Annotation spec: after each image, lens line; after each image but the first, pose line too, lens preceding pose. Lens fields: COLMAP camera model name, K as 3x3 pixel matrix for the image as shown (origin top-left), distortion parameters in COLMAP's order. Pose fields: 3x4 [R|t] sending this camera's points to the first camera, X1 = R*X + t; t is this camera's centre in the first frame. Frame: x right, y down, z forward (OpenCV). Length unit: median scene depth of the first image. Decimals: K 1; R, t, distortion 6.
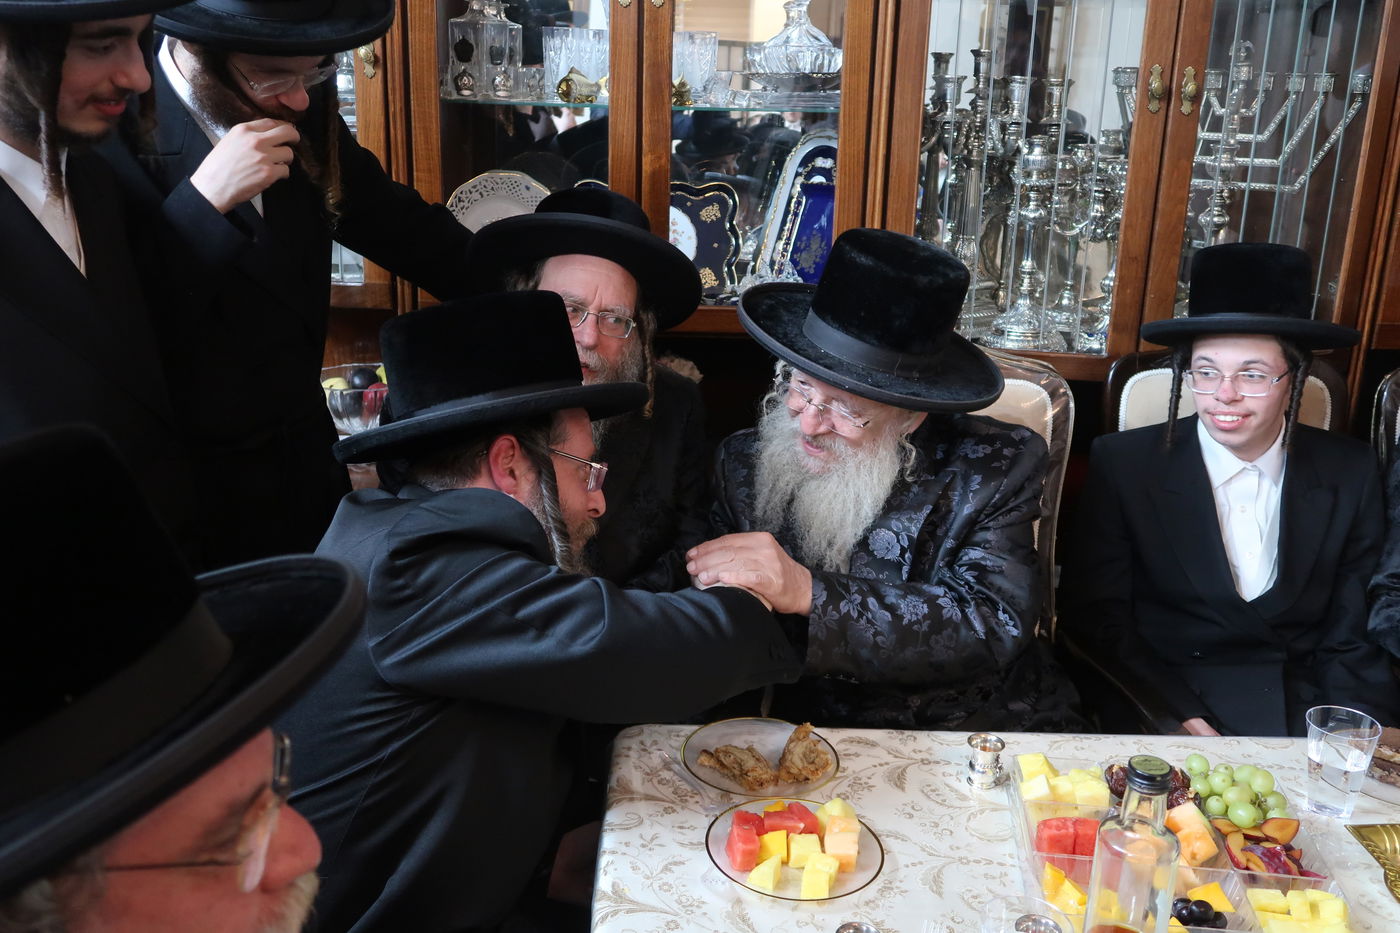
lens RADIAL K [[1276.2, 0, 688.4], [0, 1276.2, 465.0], [0, 0, 1]] dist [0.020315, 0.005270]
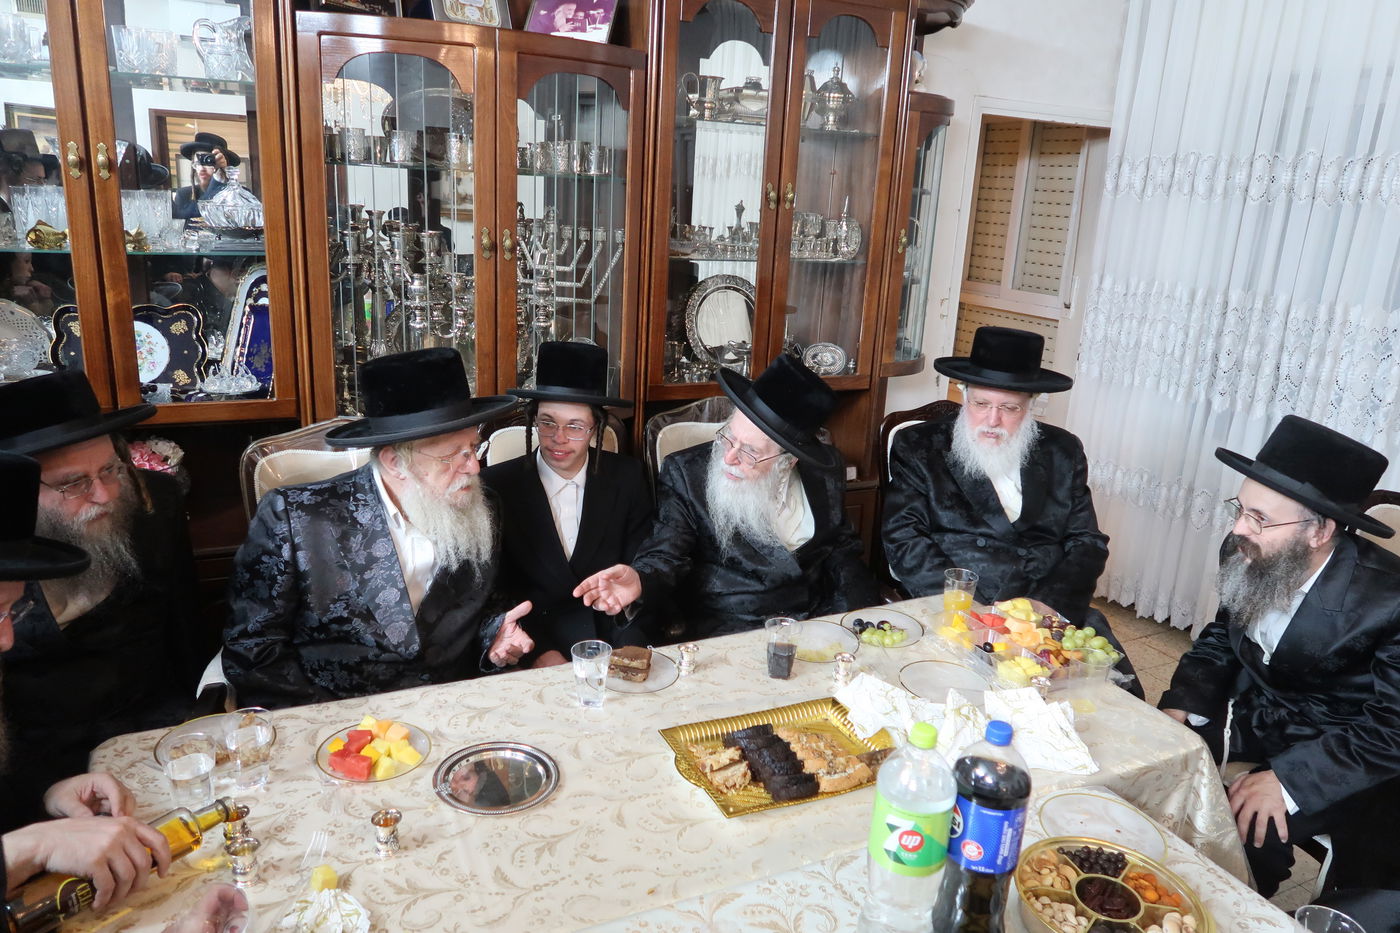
lens RADIAL K [[982.6, 0, 682.8], [0, 982.6, 466.8], [0, 0, 1]] dist [-0.012095, 0.001966]
pose [[0.911017, -0.093359, 0.401661, 0.081079], [0.095566, 0.995316, 0.014587, -0.025418], [-0.401141, 0.025096, 0.915672, -0.129445]]
